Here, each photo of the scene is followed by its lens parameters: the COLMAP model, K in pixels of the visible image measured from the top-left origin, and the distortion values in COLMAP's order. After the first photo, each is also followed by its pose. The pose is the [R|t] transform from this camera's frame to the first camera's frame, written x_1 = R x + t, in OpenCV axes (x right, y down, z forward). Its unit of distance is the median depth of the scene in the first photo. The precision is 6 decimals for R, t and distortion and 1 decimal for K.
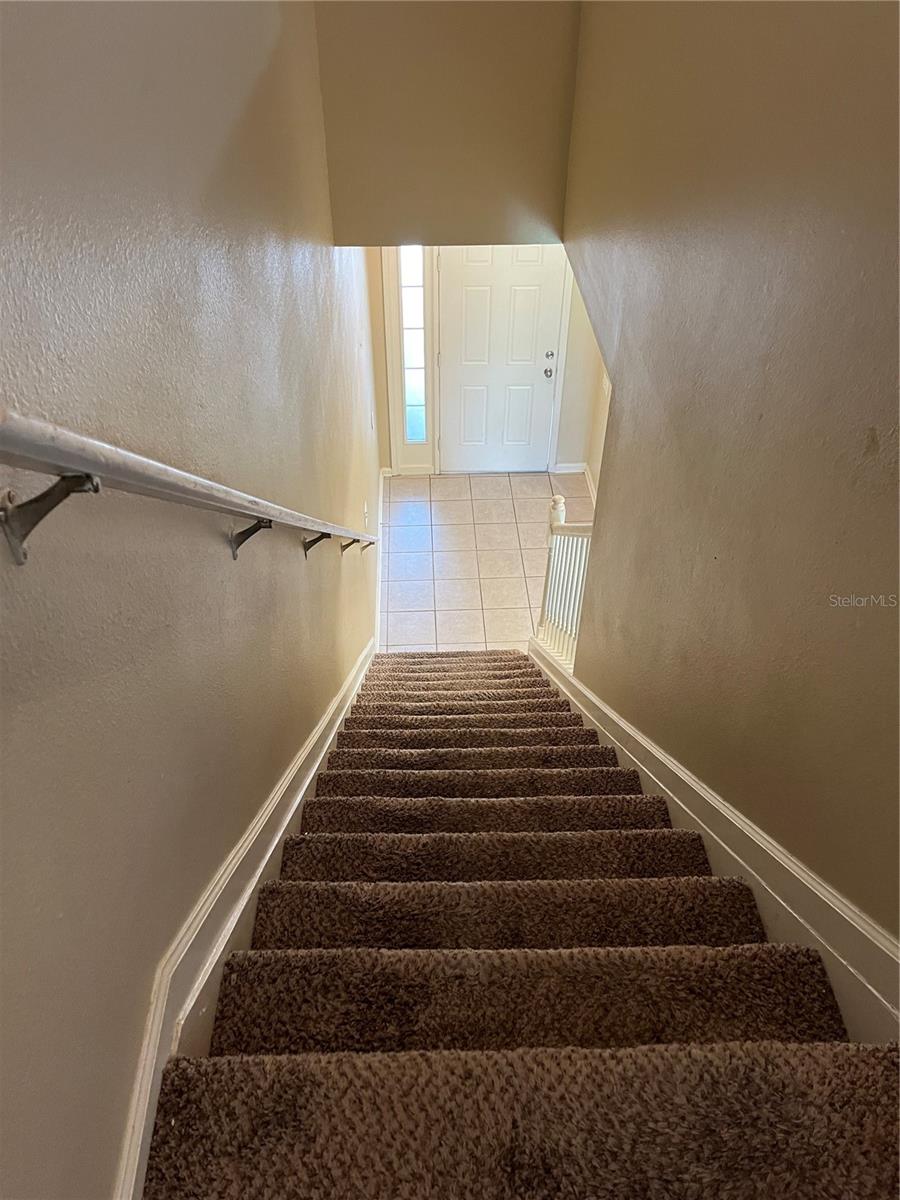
lens RADIAL K [[910.6, 0, 440.2], [0, 910.6, 612.4], [0, 0, 1]] dist [0.069029, -0.091552]
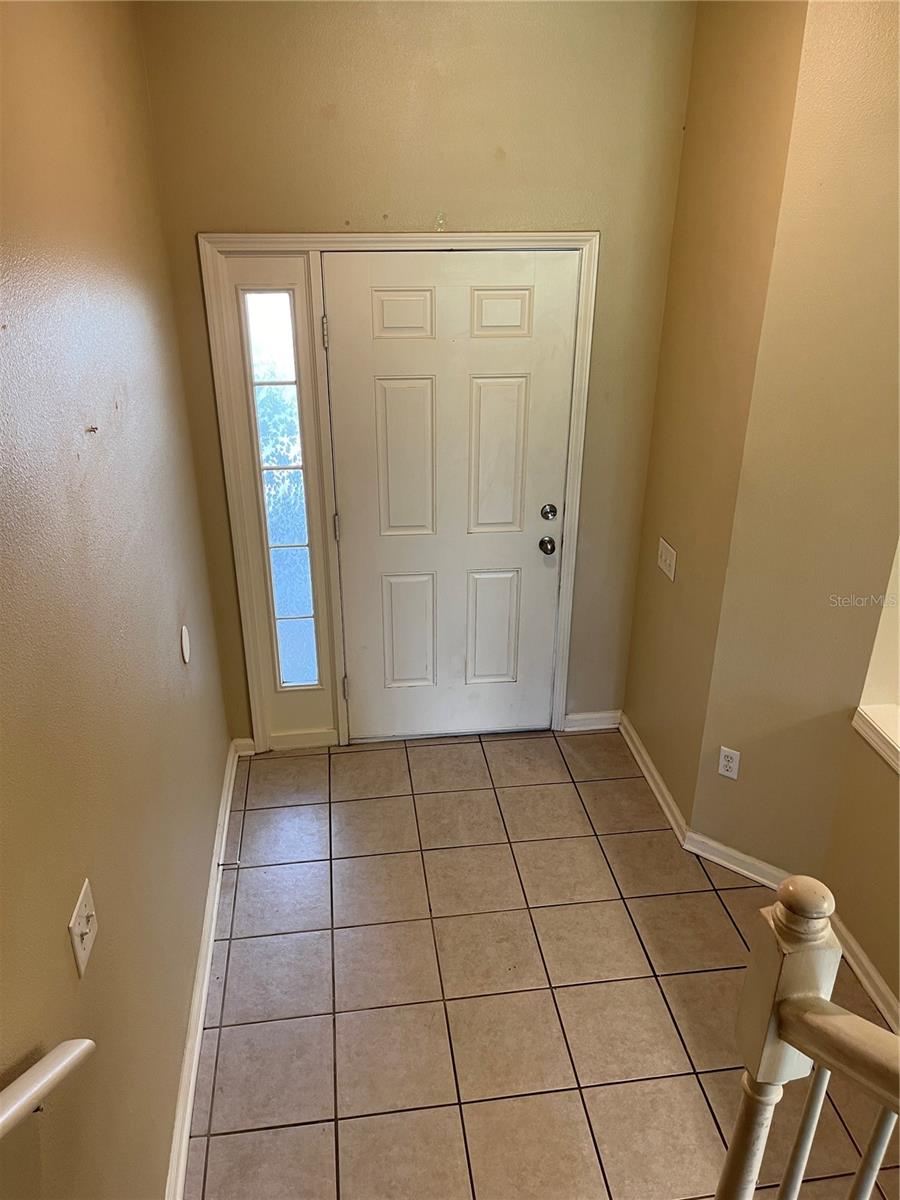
lens RADIAL K [[910.6, 0, 450.1], [0, 910.6, 607.2], [0, 0, 1]] dist [0.069029, -0.091552]
pose [[0.994864, -0.038681, 0.093537, 0.011675], [0.062117, 0.962939, -0.262468, -0.089010], [-0.079918, 0.266930, 0.960396, 0.484455]]
